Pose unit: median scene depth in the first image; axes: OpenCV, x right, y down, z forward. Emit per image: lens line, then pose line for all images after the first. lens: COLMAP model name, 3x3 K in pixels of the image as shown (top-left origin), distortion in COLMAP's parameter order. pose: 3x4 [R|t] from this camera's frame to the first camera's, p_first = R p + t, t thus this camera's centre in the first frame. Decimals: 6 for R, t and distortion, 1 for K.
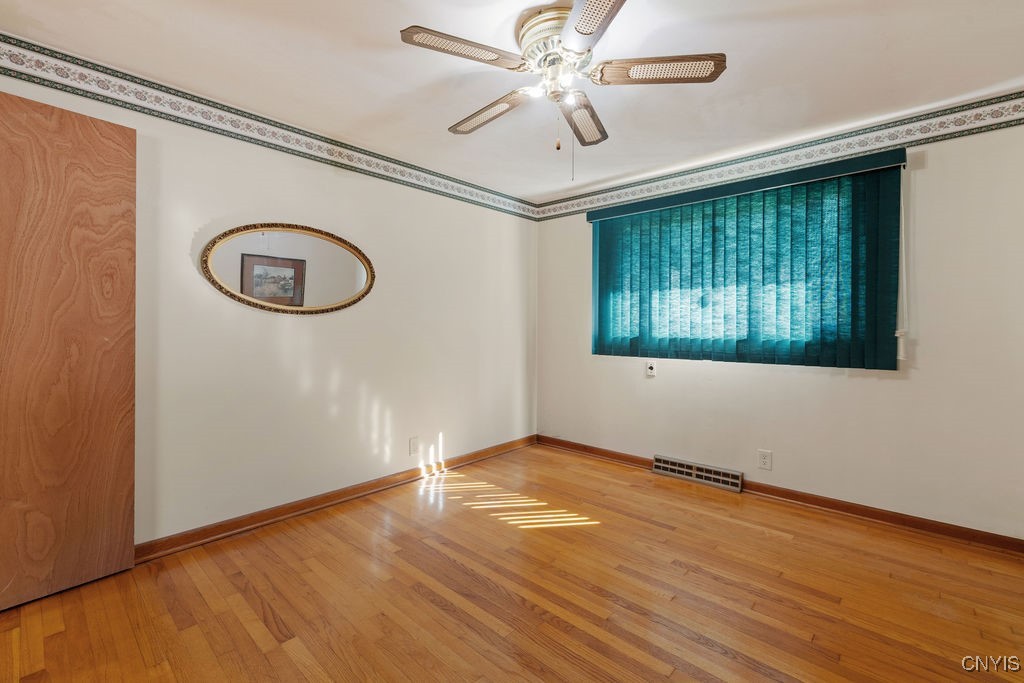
lens RADIAL K [[449.9, 0, 509.7], [0, 449.9, 328.8], [0, 0, 1]] dist [0.001806, 0.000402]
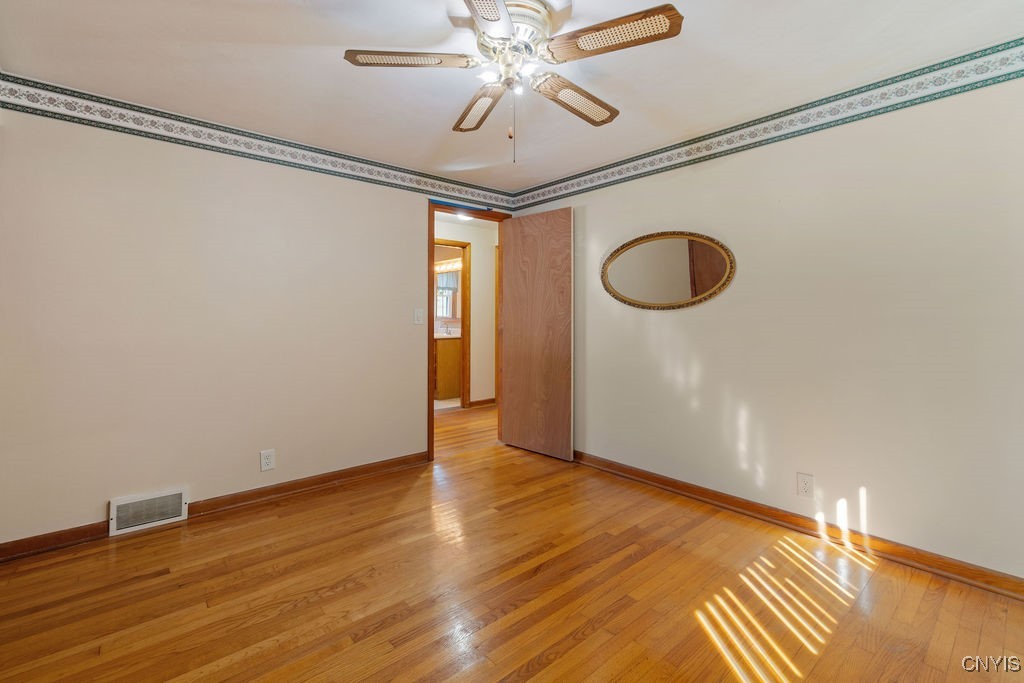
lens RADIAL K [[454.5, 0, 513.9], [0, 454.5, 314.3], [0, 0, 1]] dist [-0.000485, 0.000337]
pose [[-0.098075, -0.019992, -0.994978, 0.578839], [-0.014880, 0.999716, -0.018620, 0.004574], [0.995068, 0.012979, -0.098345, 0.605242]]
